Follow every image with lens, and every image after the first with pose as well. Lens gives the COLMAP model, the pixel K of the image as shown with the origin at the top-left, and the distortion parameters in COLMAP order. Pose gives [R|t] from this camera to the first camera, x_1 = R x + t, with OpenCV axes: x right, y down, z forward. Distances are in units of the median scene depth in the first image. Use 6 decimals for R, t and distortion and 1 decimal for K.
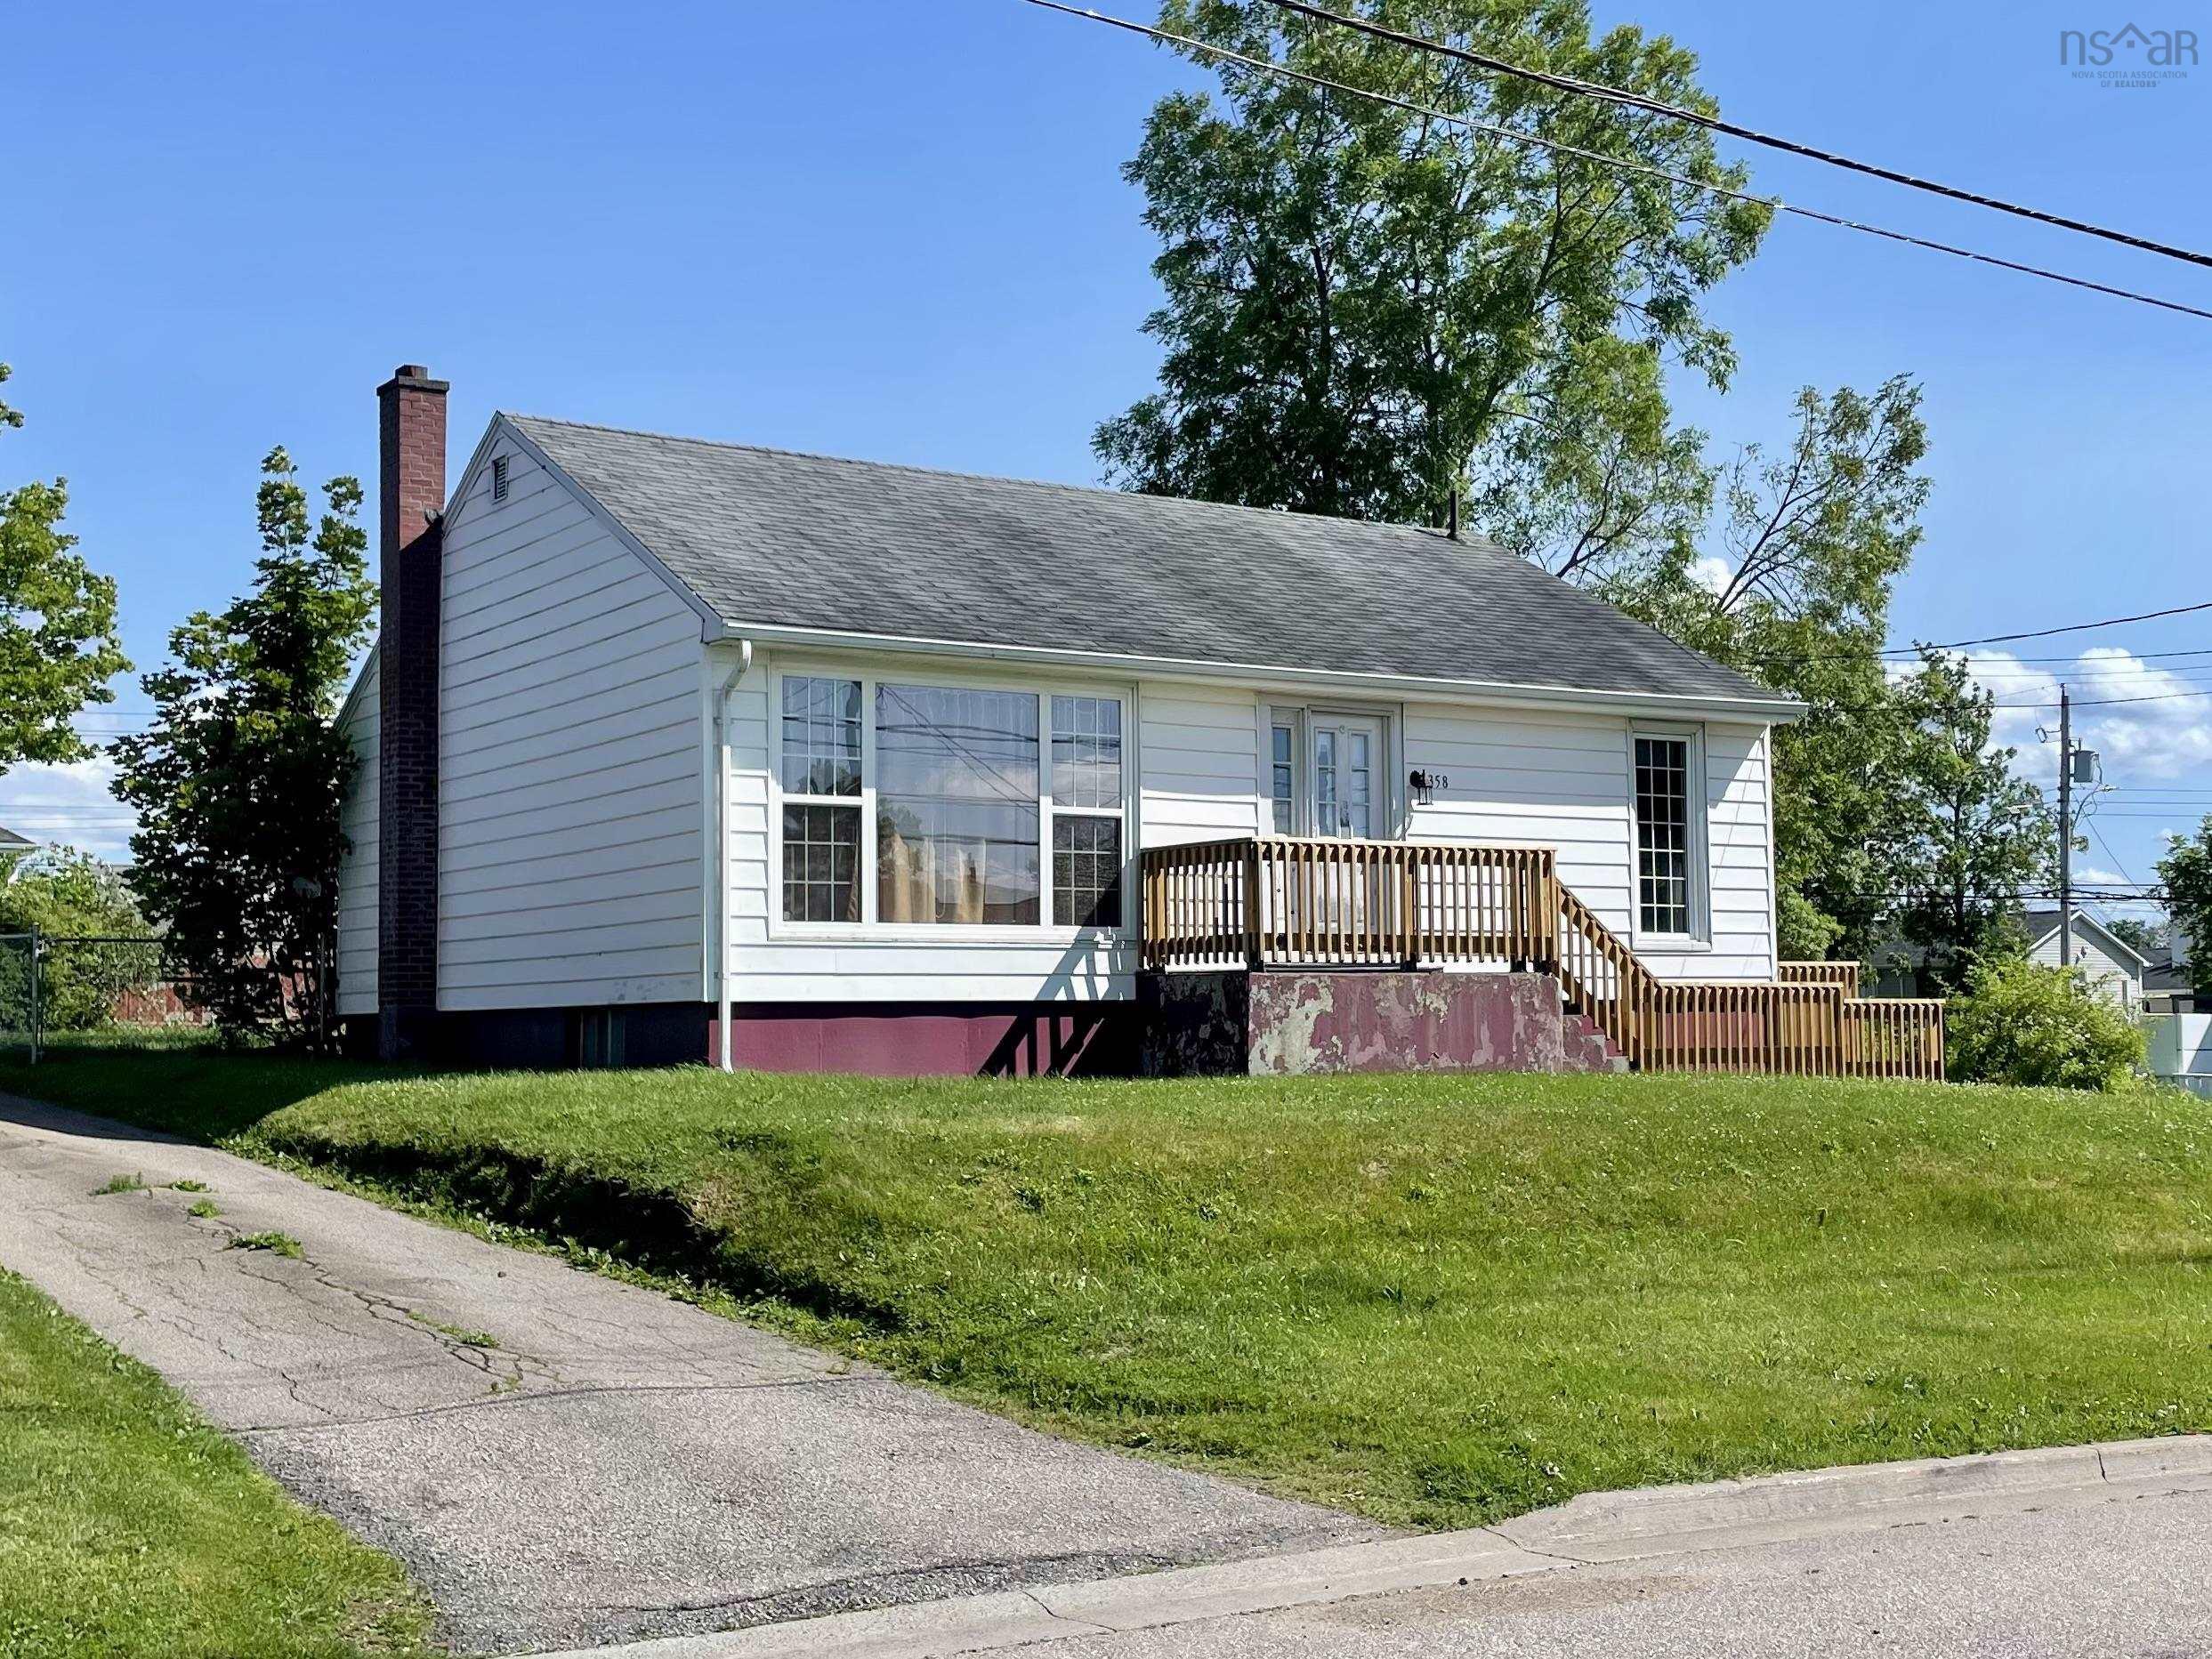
lens RADIAL K [[1663.5, 0, 1114.8], [0, 1663.5, 801.2], [0, 0, 1]] dist [0.092895, -0.134001]
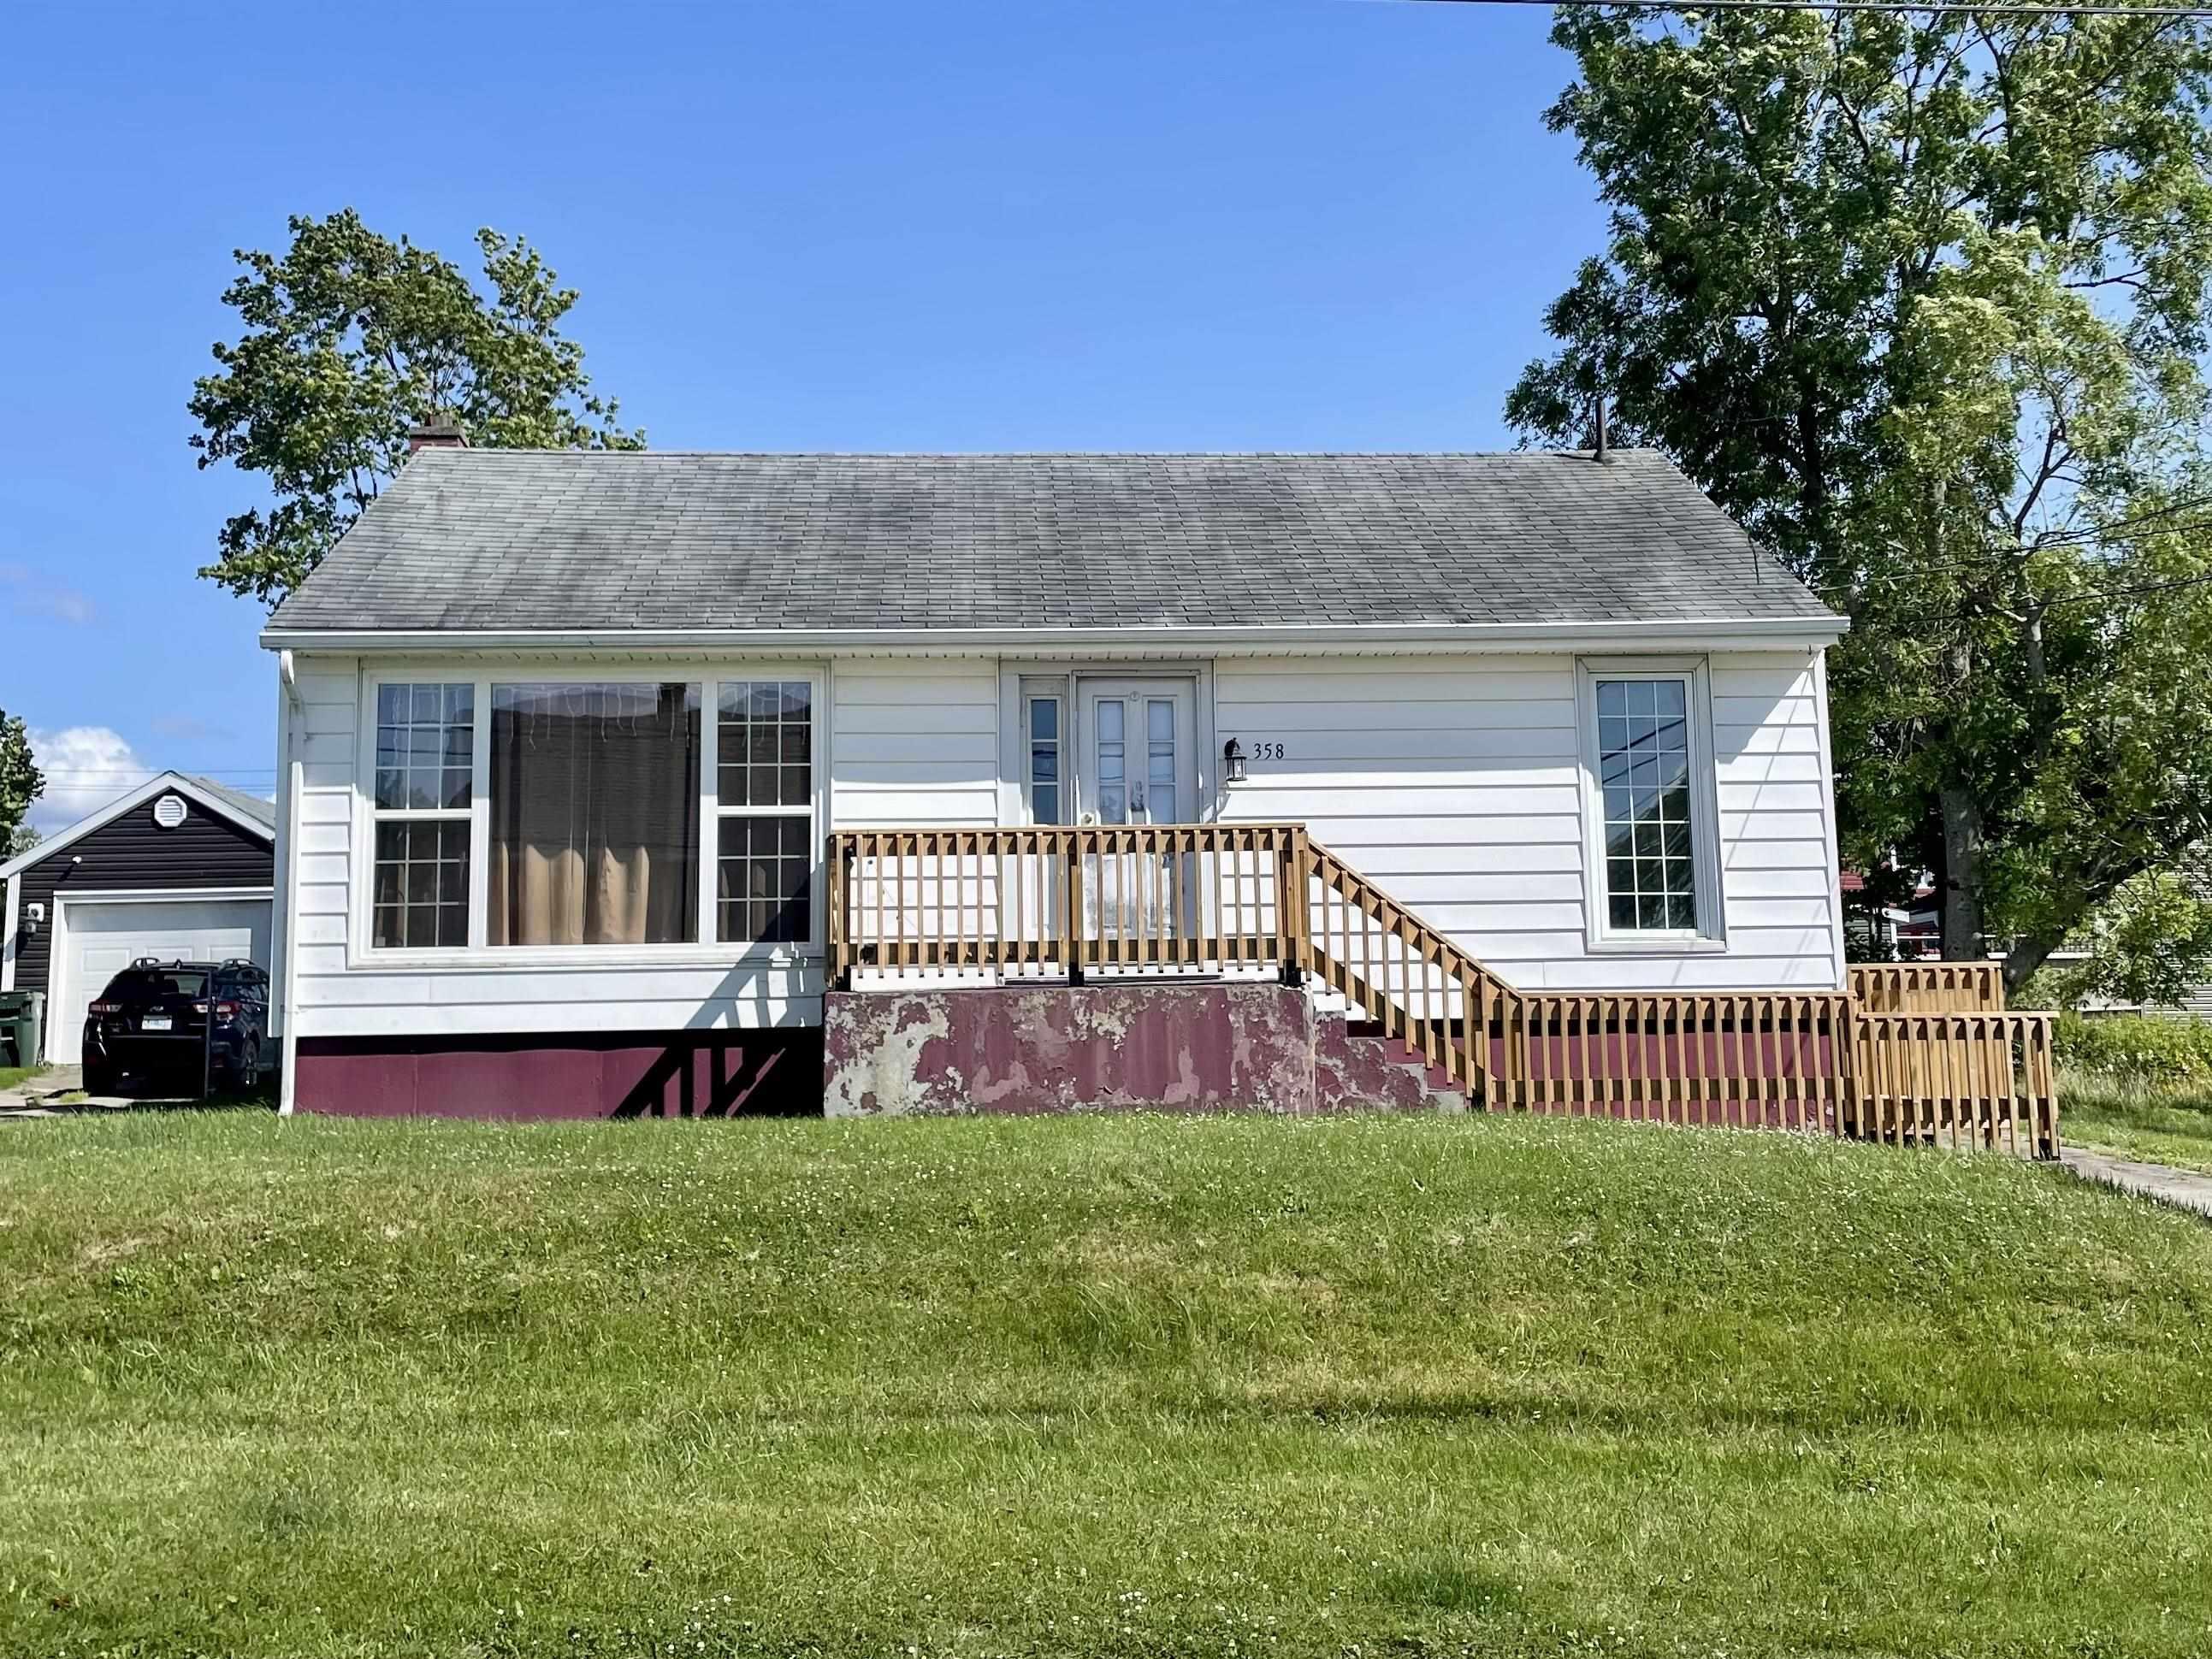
lens RADIAL K [[1720.9, 0, 1155.3], [0, 1720.9, 729.8], [0, 0, 1]] dist [0.081683, -0.000499]
pose [[0.937376, -0.069108, -0.341395, 0.499568], [0.051839, 0.996884, -0.059462, 0.028991], [0.344441, 0.038040, 0.938037, 0.216726]]
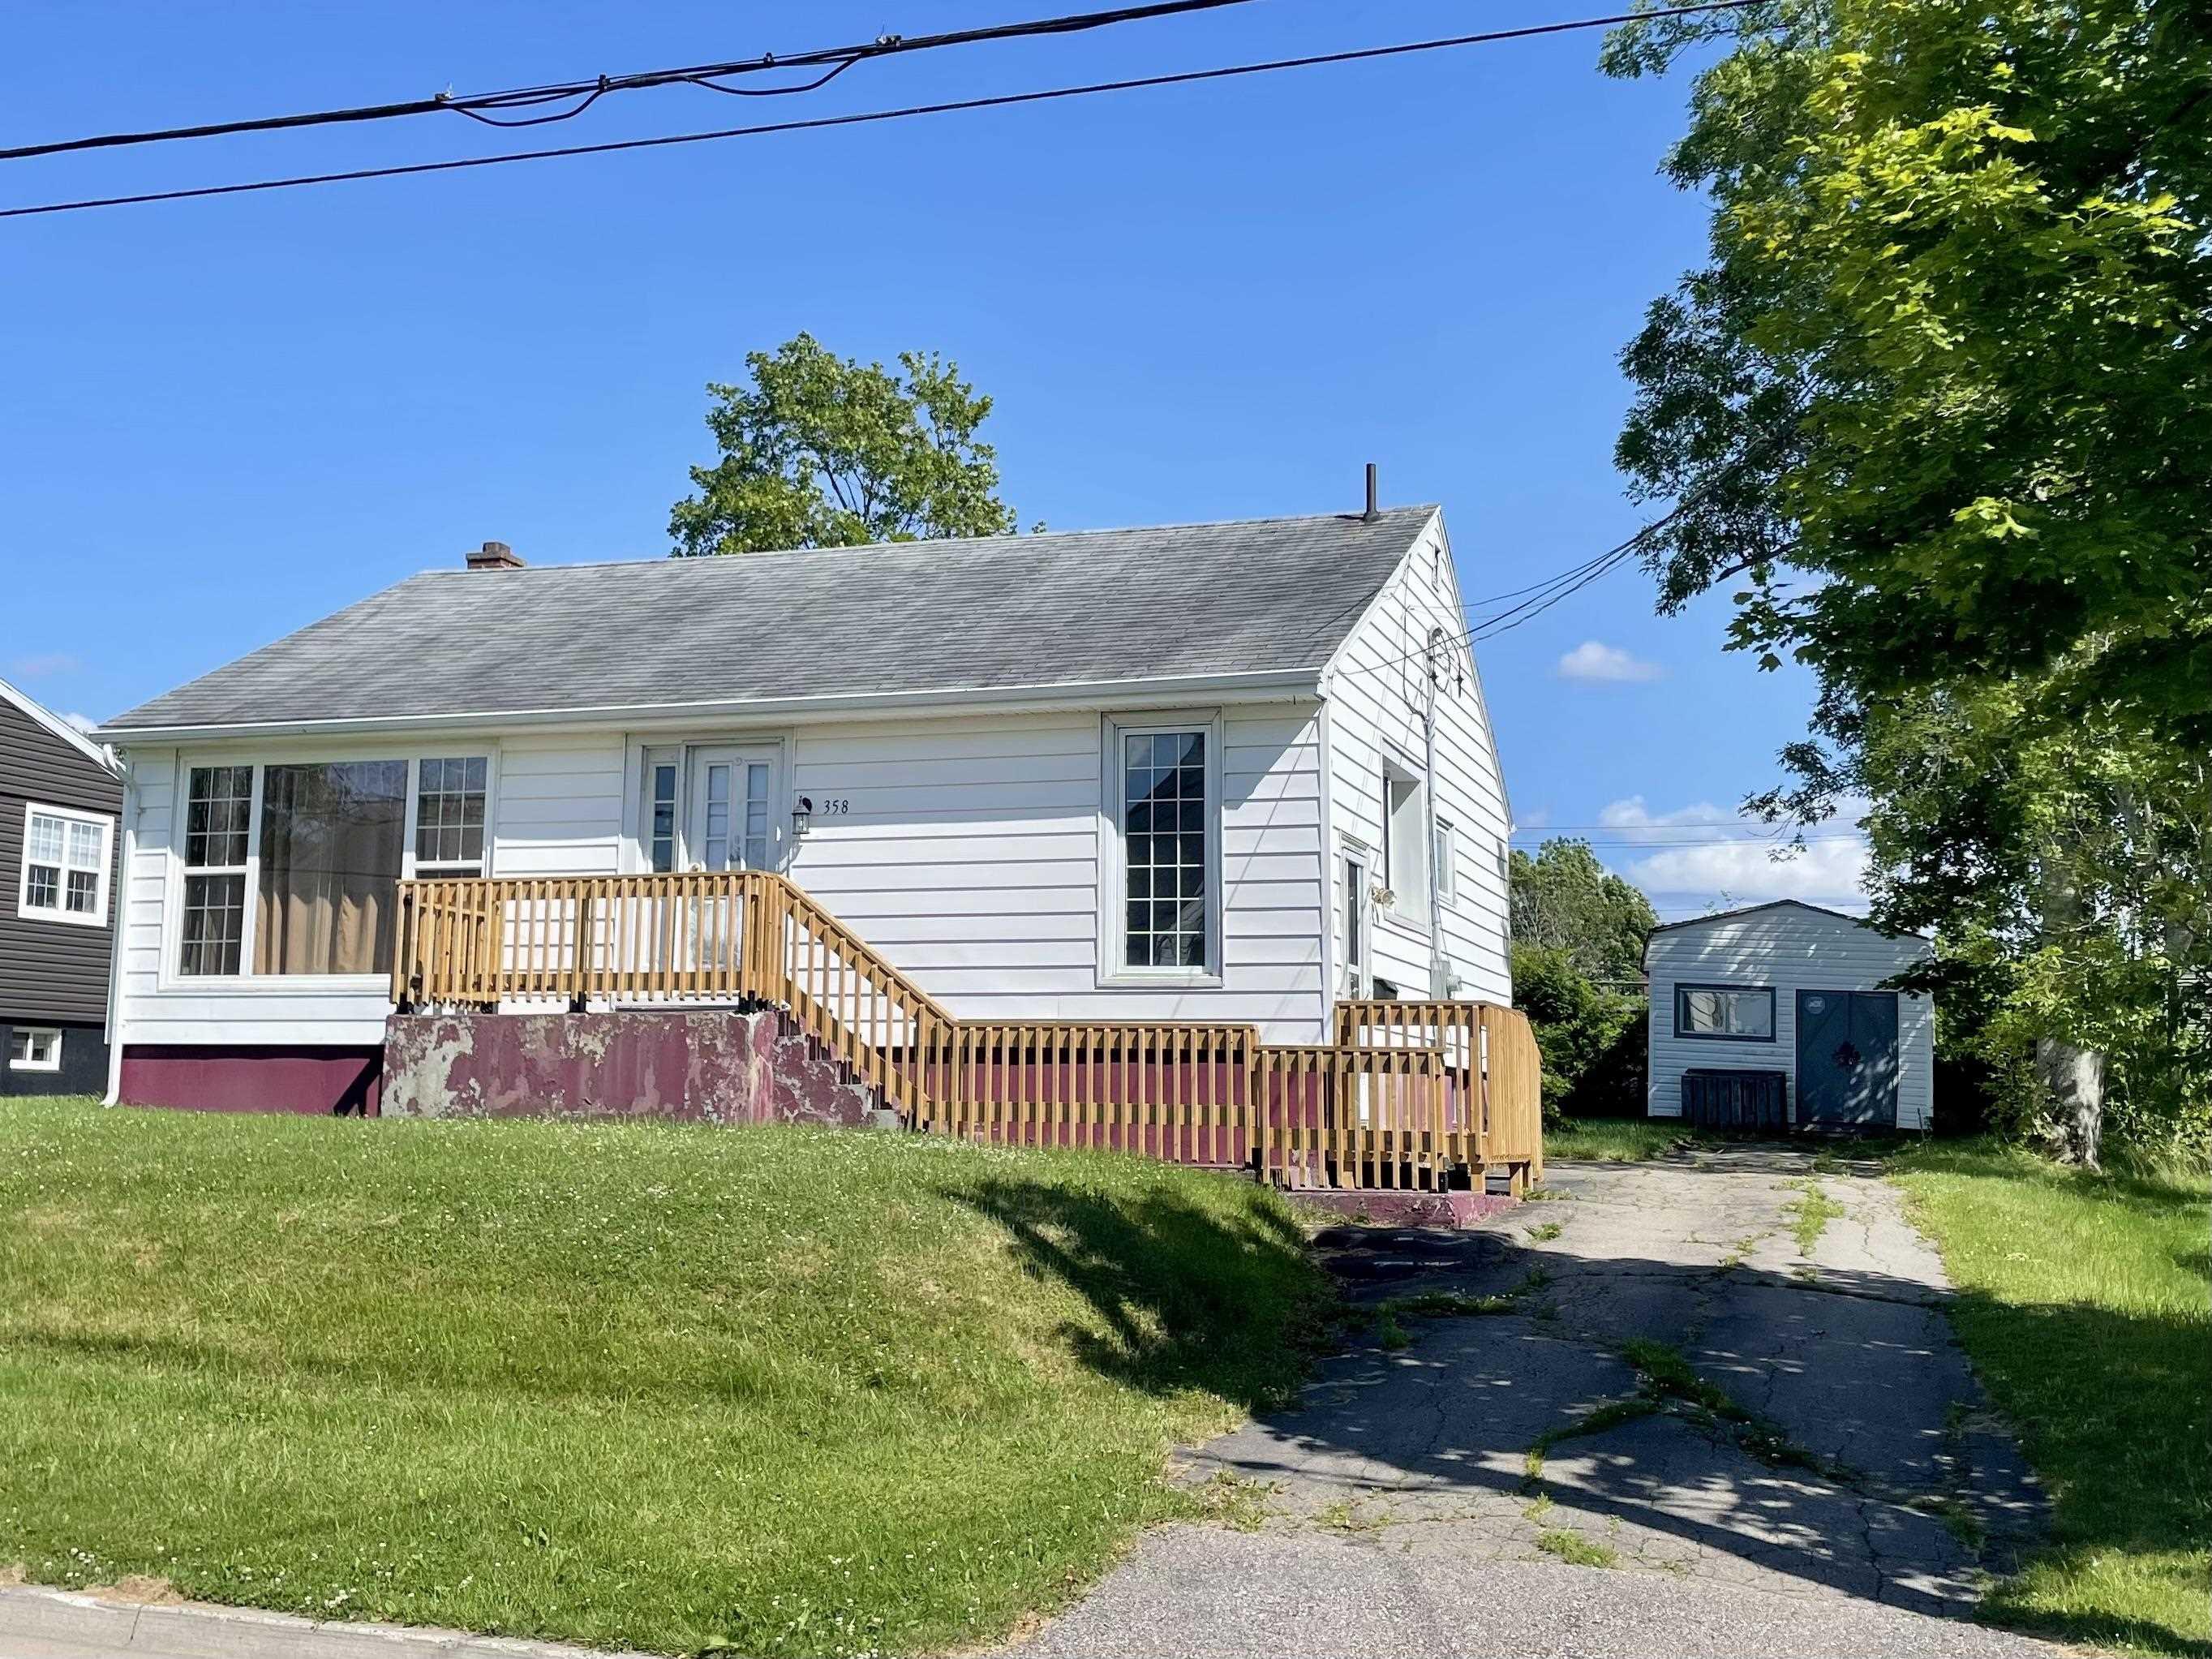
lens RADIAL K [[1657.9, 0, 1105.6], [0, 1657.9, 771.3], [0, 0, 1]] dist [0.079425, -0.001048]
pose [[0.797532, -0.092474, -0.596147, 0.987561], [0.057400, 0.995330, -0.077605, 0.055473], [0.600540, 0.027673, 0.799116, 0.404279]]
